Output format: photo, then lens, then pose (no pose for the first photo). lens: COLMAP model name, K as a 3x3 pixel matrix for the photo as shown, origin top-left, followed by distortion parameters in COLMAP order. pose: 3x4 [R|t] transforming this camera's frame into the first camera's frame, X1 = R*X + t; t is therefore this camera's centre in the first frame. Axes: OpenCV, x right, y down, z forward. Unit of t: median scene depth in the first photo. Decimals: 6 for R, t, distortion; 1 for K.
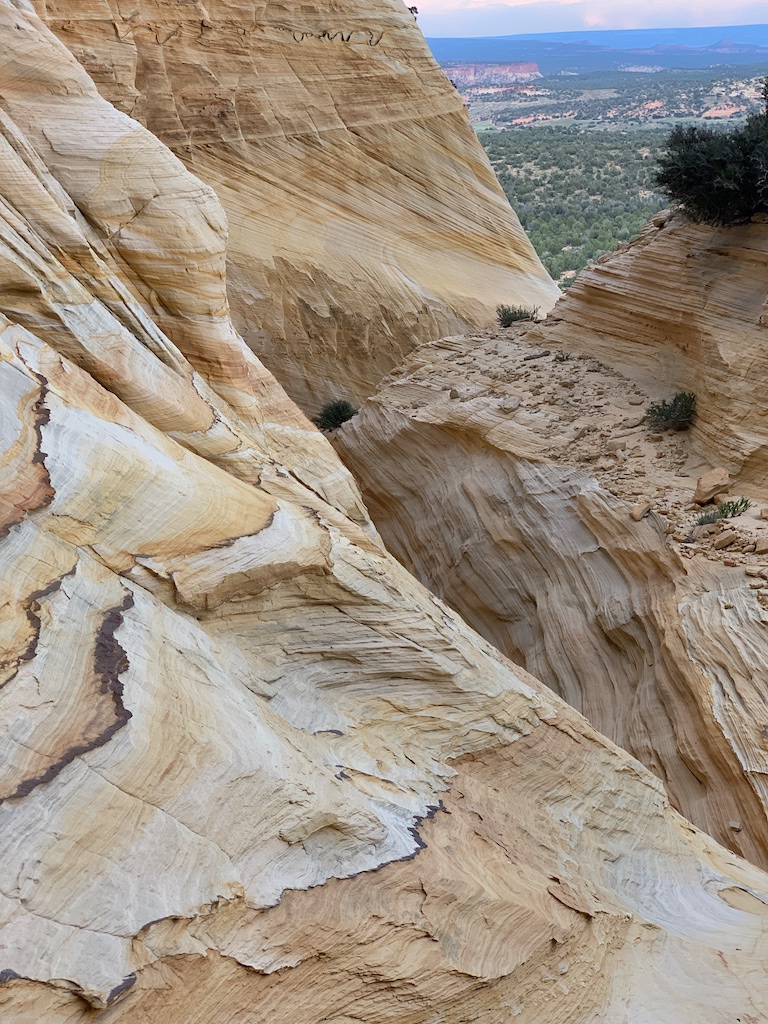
lens RADIAL K [[1540.2, 0, 392.1], [0, 1540.2, 505.0], [0, 0, 1]] dist [0.016097, 0.000000]
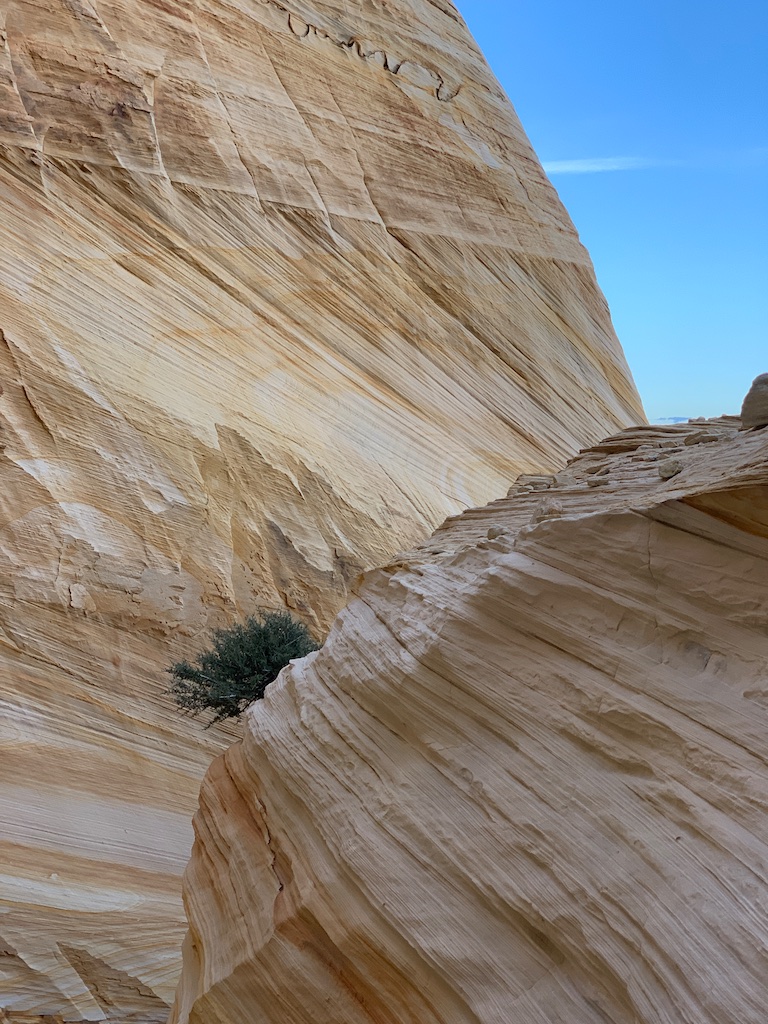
lens RADIAL K [[1540.2, 0, 382.3], [0, 1540.2, 514.0], [0, 0, 1]] dist [0.016097, 0.000000]
pose [[0.997723, 0.036975, -0.056399, 0.003078], [-0.051224, 0.959453, -0.277175, -0.003601], [0.043864, 0.279433, 0.959163, 0.578059]]
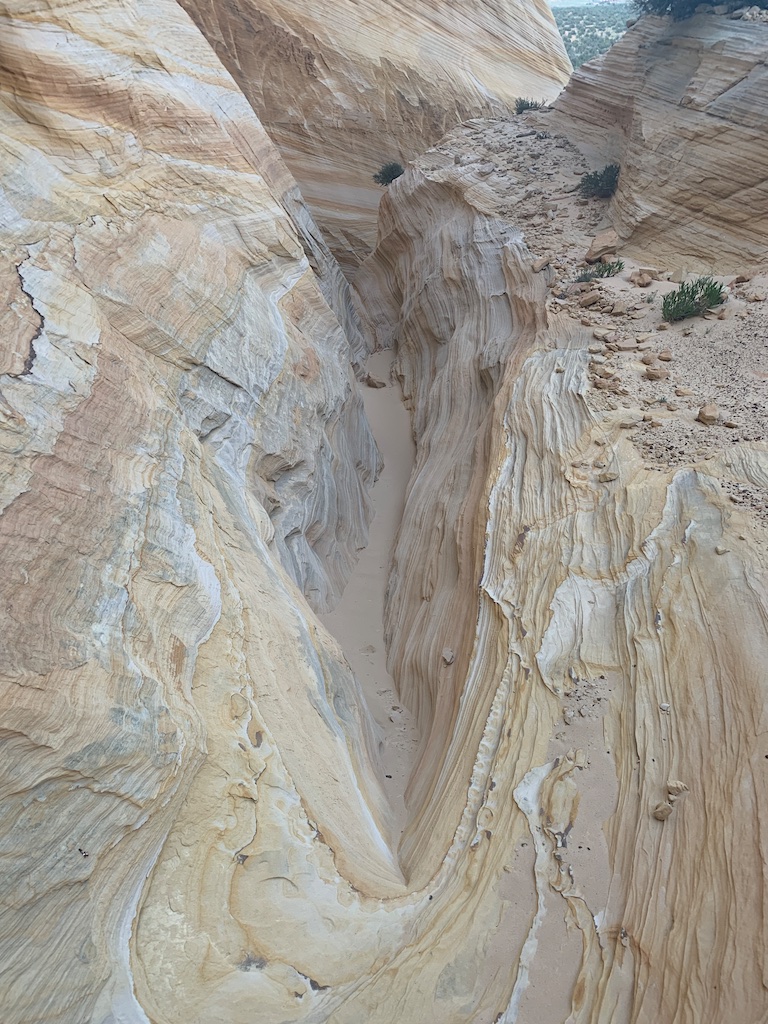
lens RADIAL K [[782.3, 0, 391.3], [0, 782.3, 509.5], [0, 0, 1]] dist [0.039666, -0.050075]
pose [[0.988676, 0.108073, -0.104116, 0.062411], [-0.067748, 0.940514, 0.332933, -0.006031], [0.133904, -0.322109, 0.937185, 0.162981]]
